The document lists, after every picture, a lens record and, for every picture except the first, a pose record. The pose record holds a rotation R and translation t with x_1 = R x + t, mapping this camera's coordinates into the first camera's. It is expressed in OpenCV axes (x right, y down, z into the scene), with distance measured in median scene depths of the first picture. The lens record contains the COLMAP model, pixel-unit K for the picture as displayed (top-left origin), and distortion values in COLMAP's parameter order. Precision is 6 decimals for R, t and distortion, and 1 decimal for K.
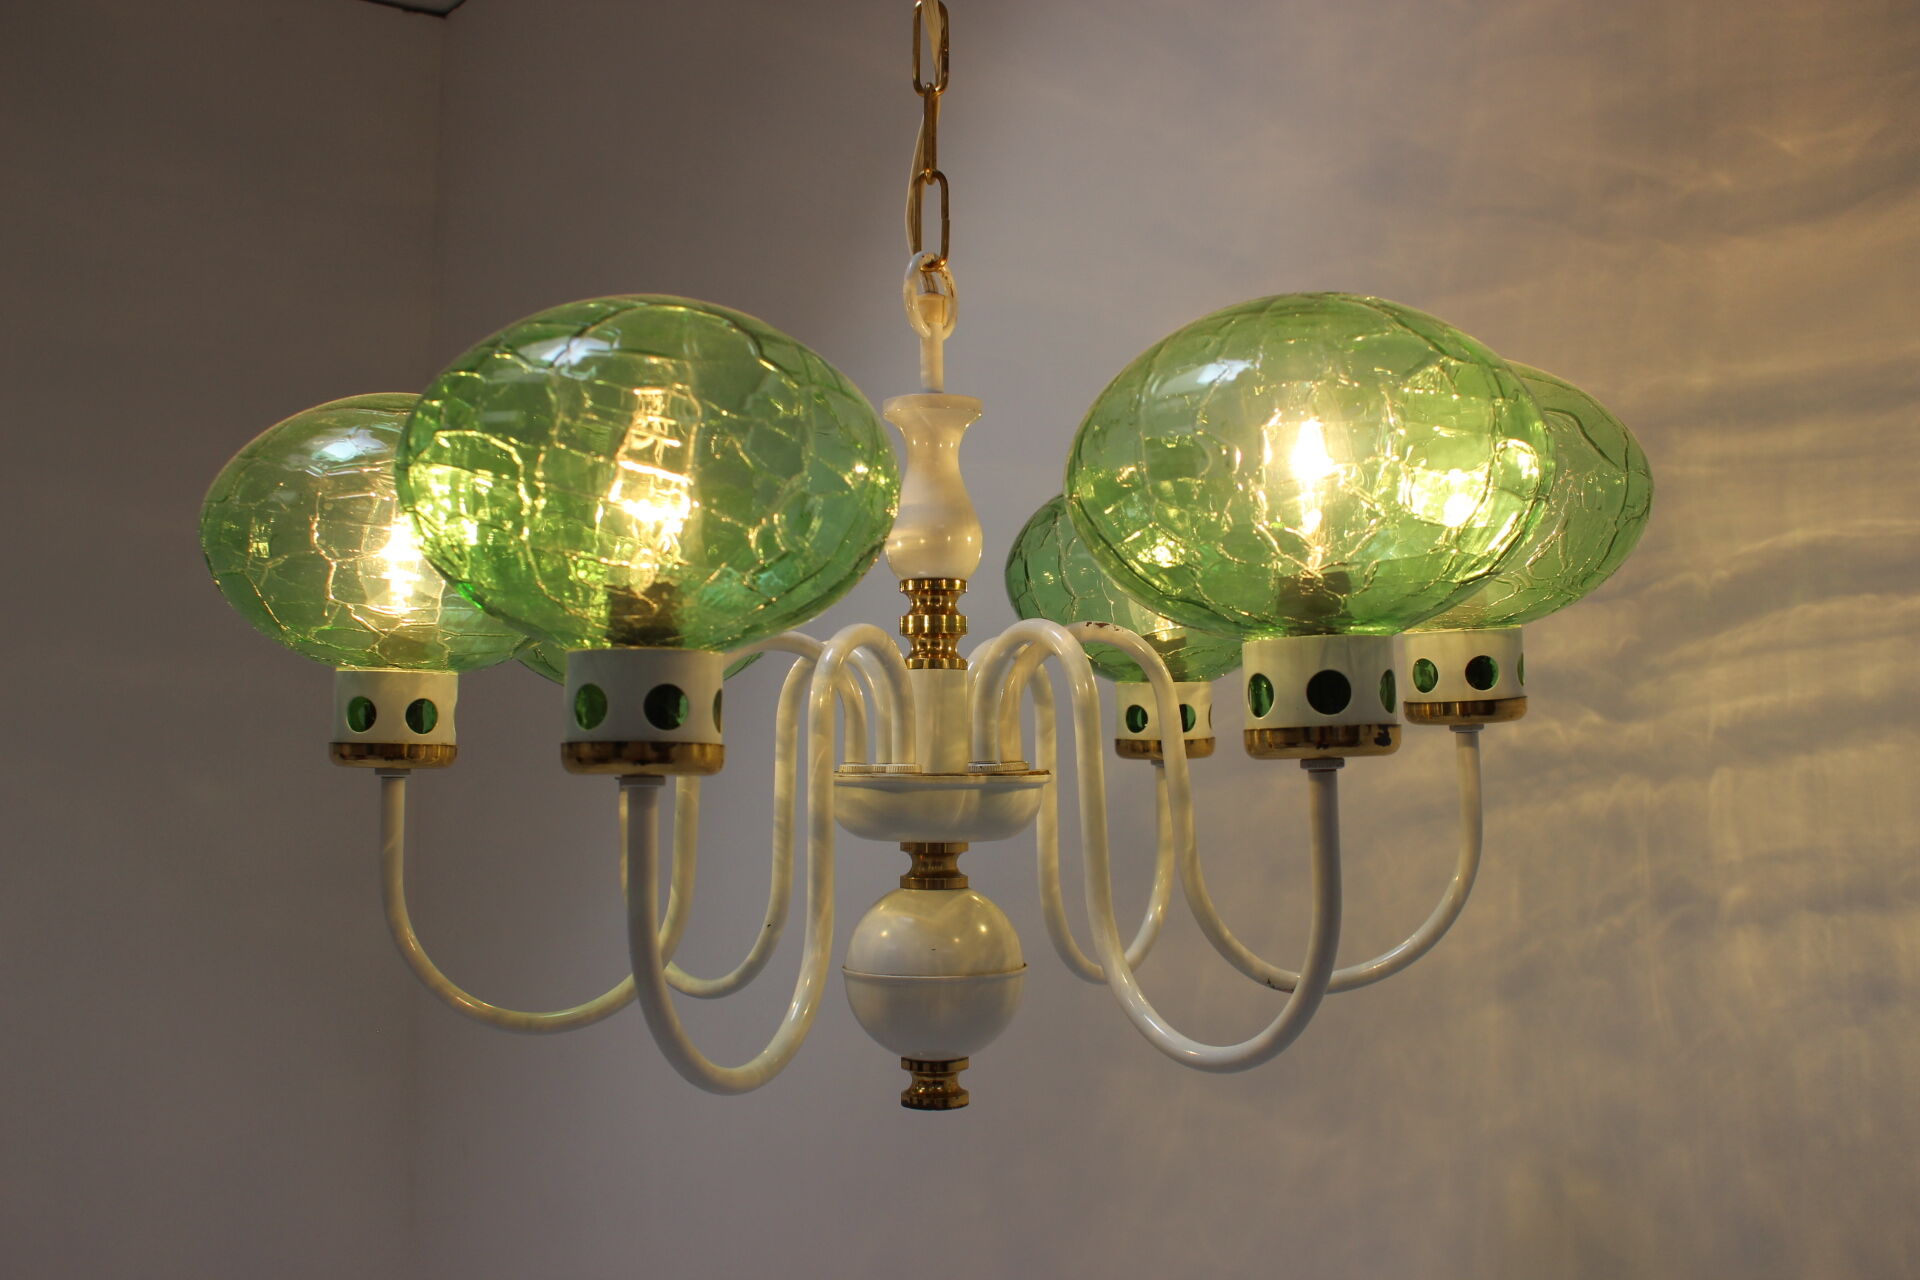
lens RADIAL K [[2009.5, 0, 1025.5], [0, 2009.5, 636.7], [0, 0, 1]] dist [-0.029944, 0.020601]
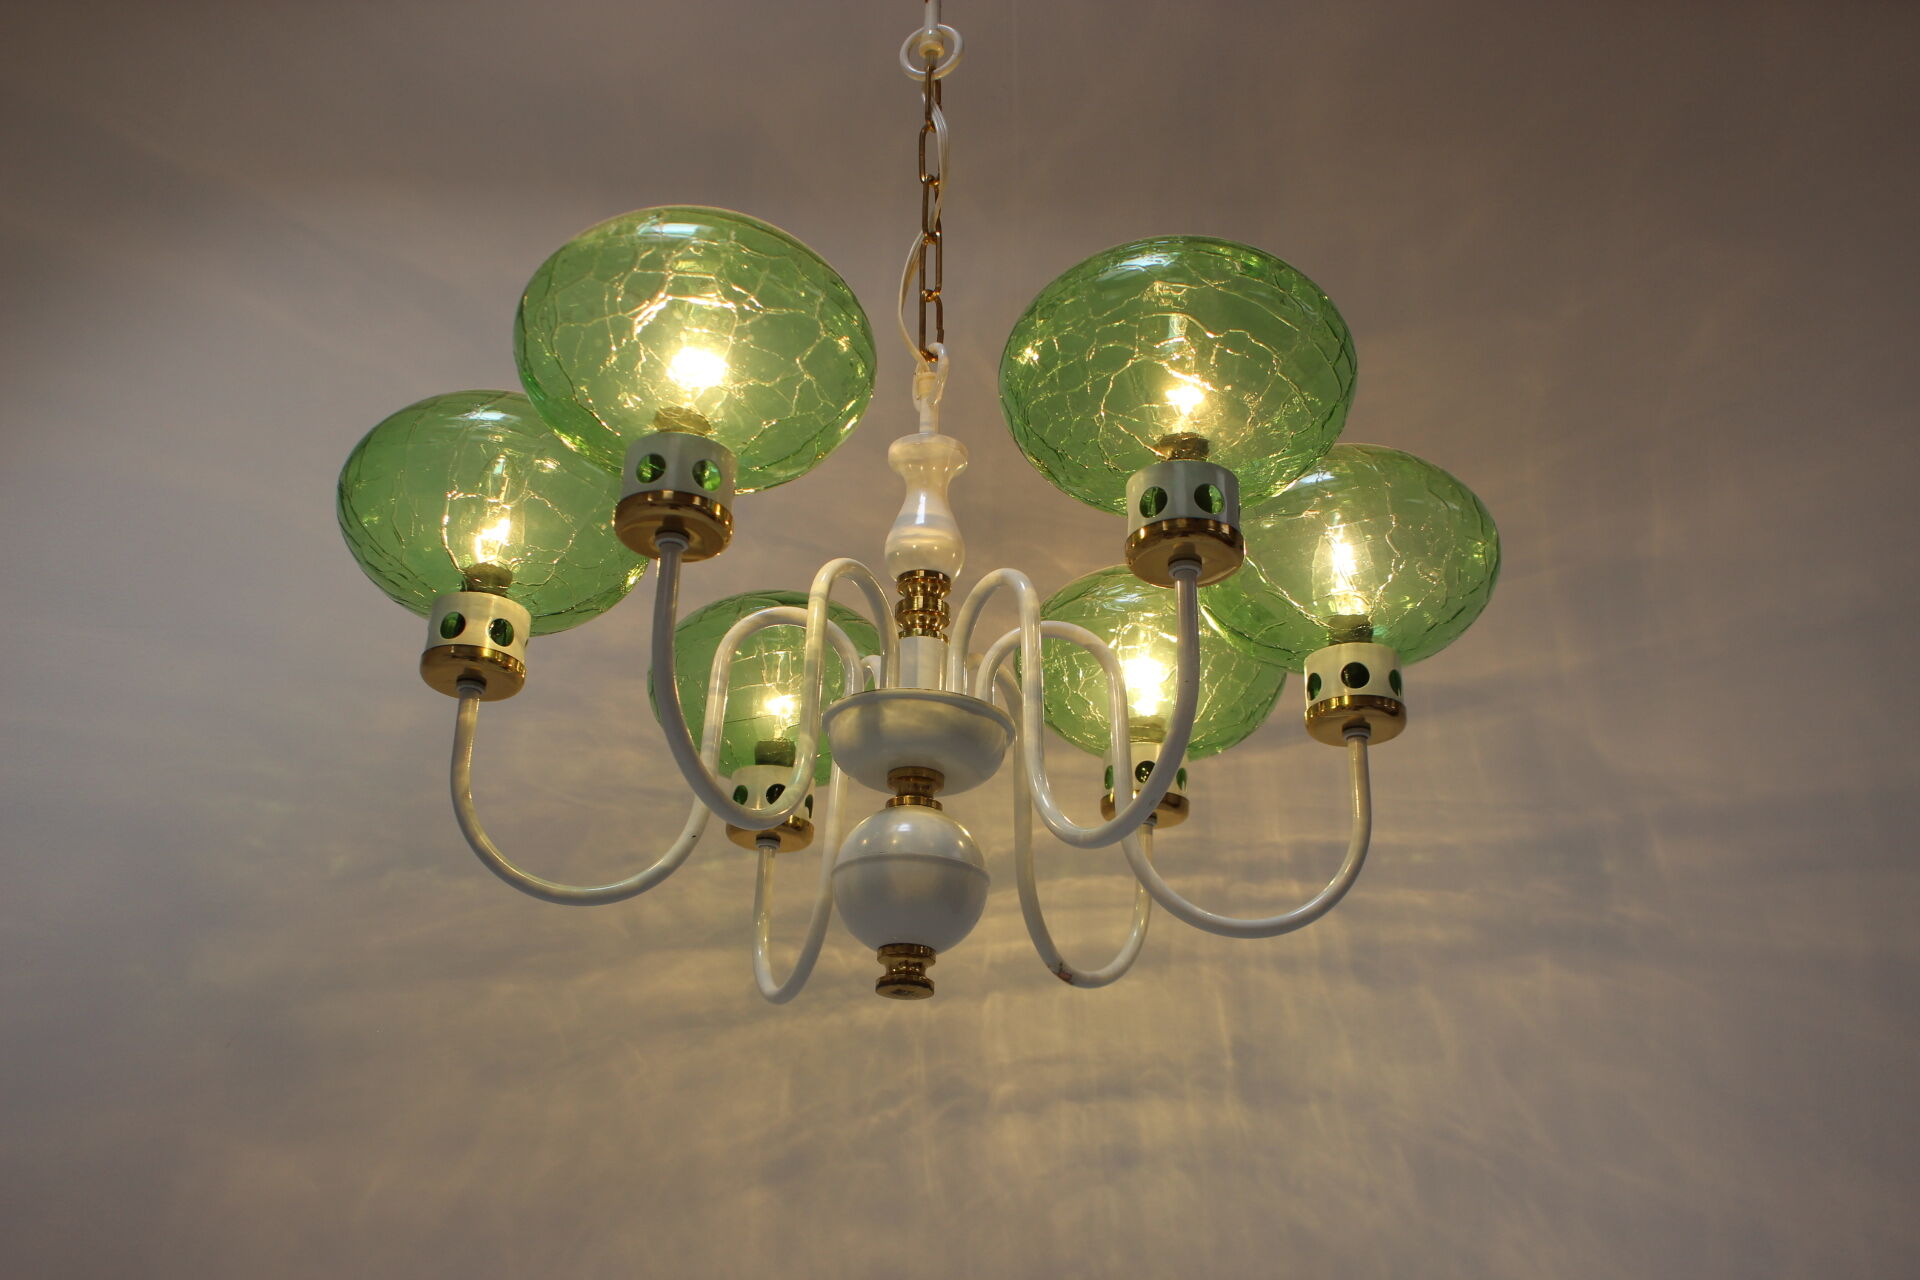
lens RADIAL K [[2375.9, 0, 960.0], [0, 2375.9, 640.0], [0, 0, 1]] dist [-0.016737, -0.012147]
pose [[0.582585, 0.354367, 0.731450, -0.885432], [-0.080339, 0.920648, -0.382039, 0.456670], [-0.808790, 0.163806, 0.564824, 0.134883]]
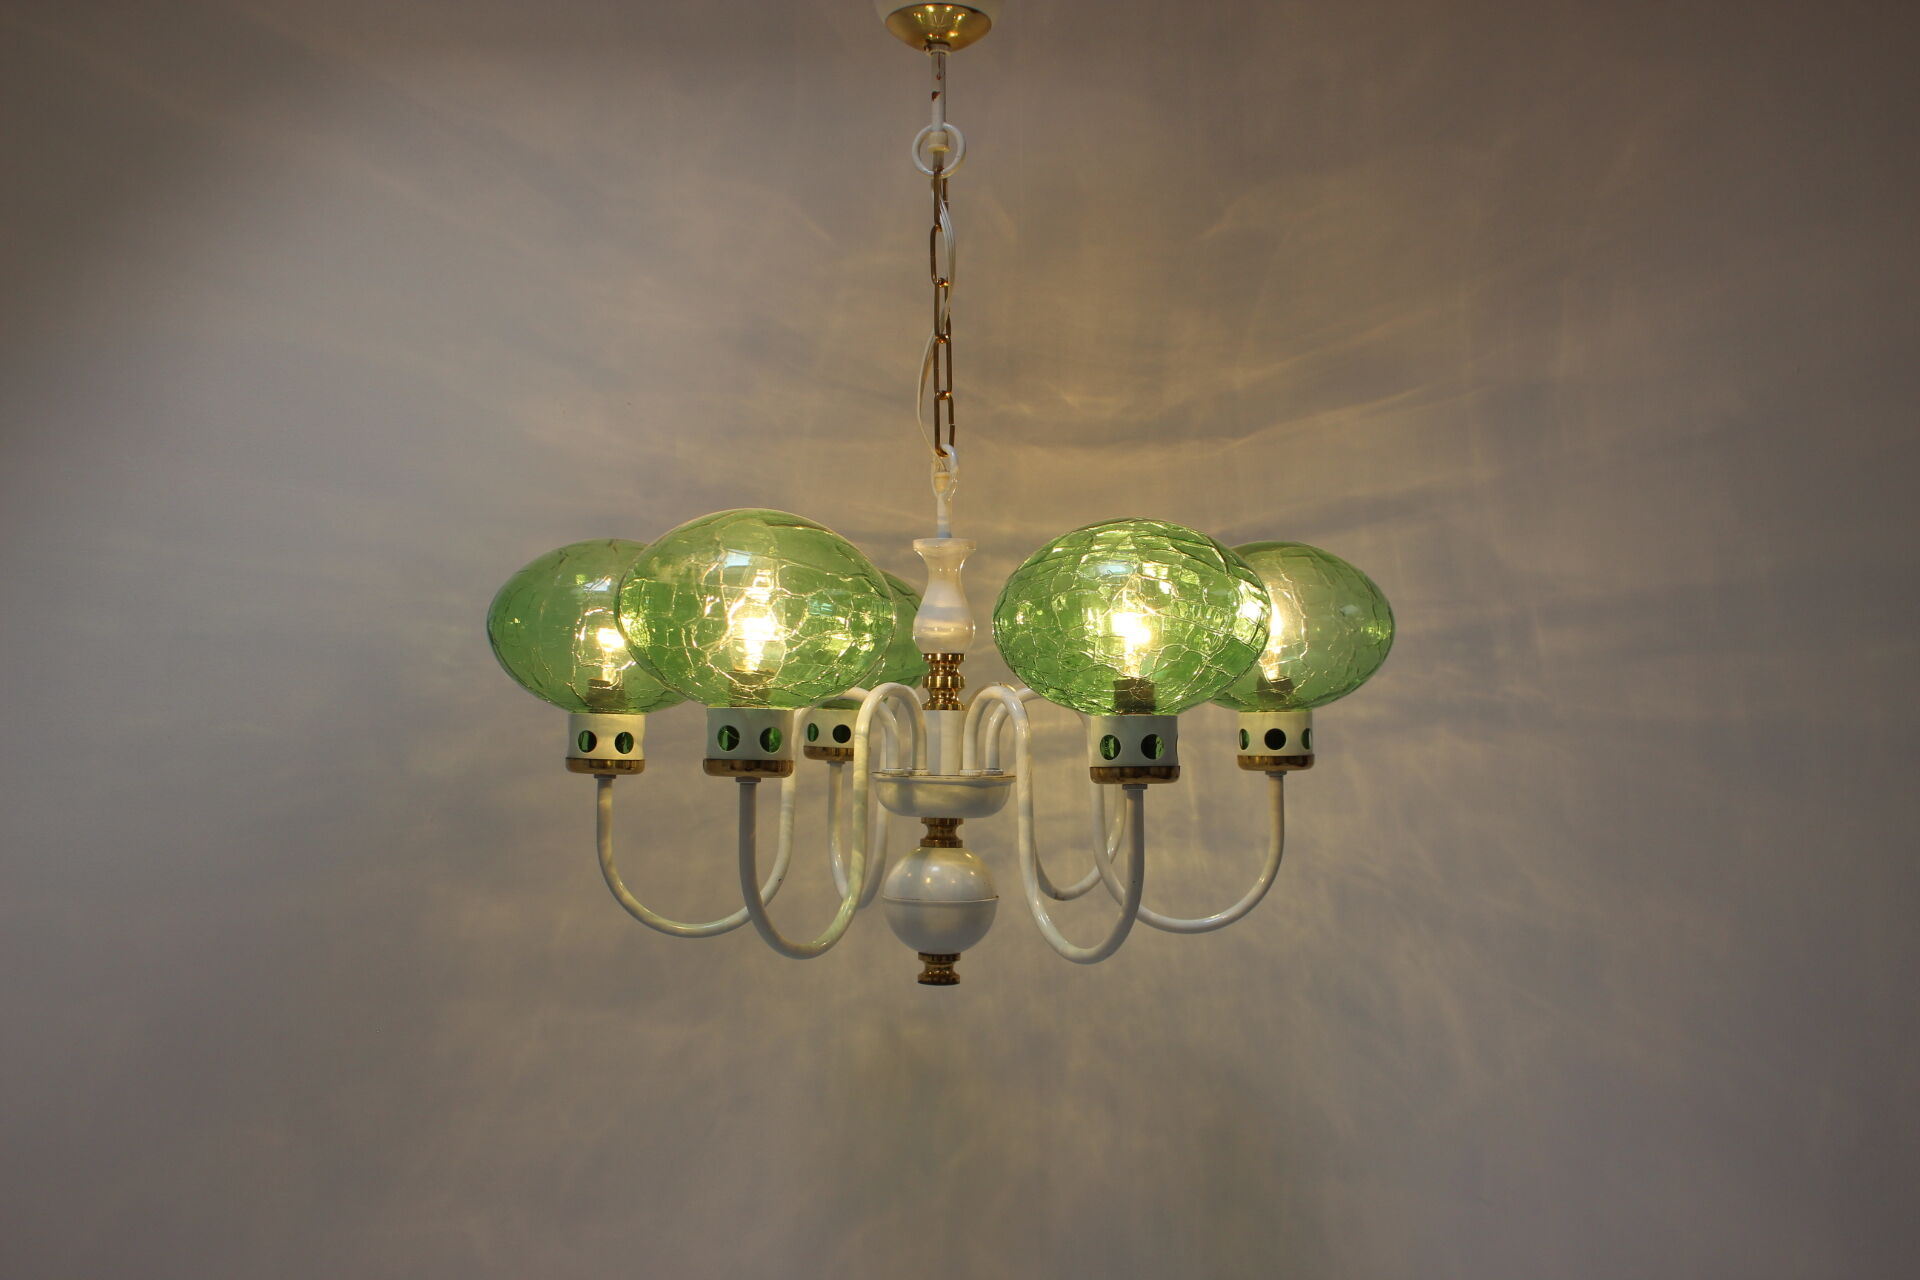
lens RADIAL K [[2056.6, 0, 960.0], [0, 2056.6, 640.0], [0, 0, 1]] dist [0.011174, 0.008100]
pose [[0.611545, 0.043993, 0.789985, -1.081045], [-0.060154, 0.998148, -0.009018, -0.020753], [-0.788919, -0.042006, 0.613059, -0.006564]]
